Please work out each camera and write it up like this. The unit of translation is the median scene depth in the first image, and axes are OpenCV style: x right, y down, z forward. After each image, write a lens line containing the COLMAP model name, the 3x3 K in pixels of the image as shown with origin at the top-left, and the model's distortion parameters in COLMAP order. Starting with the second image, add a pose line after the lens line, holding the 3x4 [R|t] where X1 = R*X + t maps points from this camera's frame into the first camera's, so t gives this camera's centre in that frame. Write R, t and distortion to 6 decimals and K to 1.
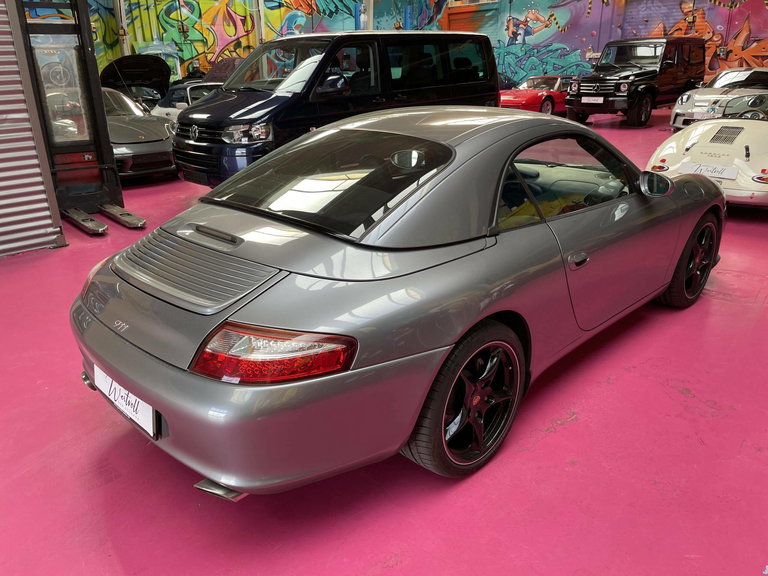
lens RADIAL K [[610.4, 0, 384.9], [0, 610.4, 289.4], [0, 0, 1]] dist [0.041101, -0.071559]
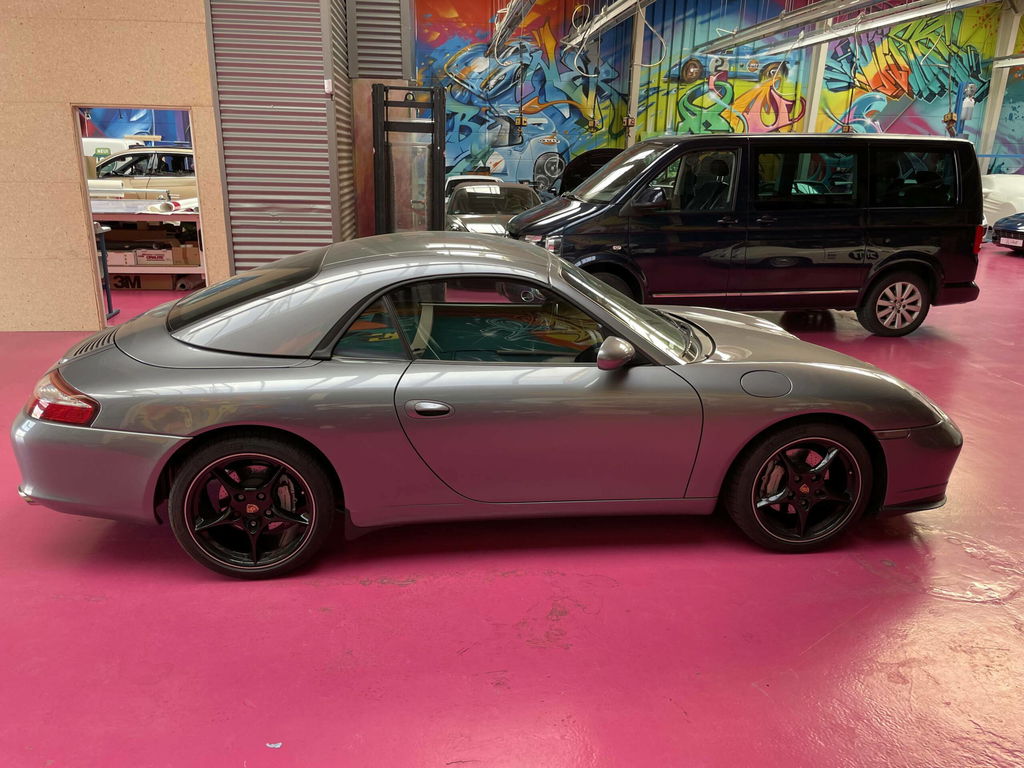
lens RADIAL K [[813.8, 0, 506.3], [0, 813.8, 384.3], [0, 0, 1]] dist [0.041101, -0.071559]
pose [[0.770848, 0.204867, -0.603177, 0.195785], [-0.248904, 0.968467, 0.010843, -0.022407], [0.586378, 0.141775, 0.797534, 0.019413]]
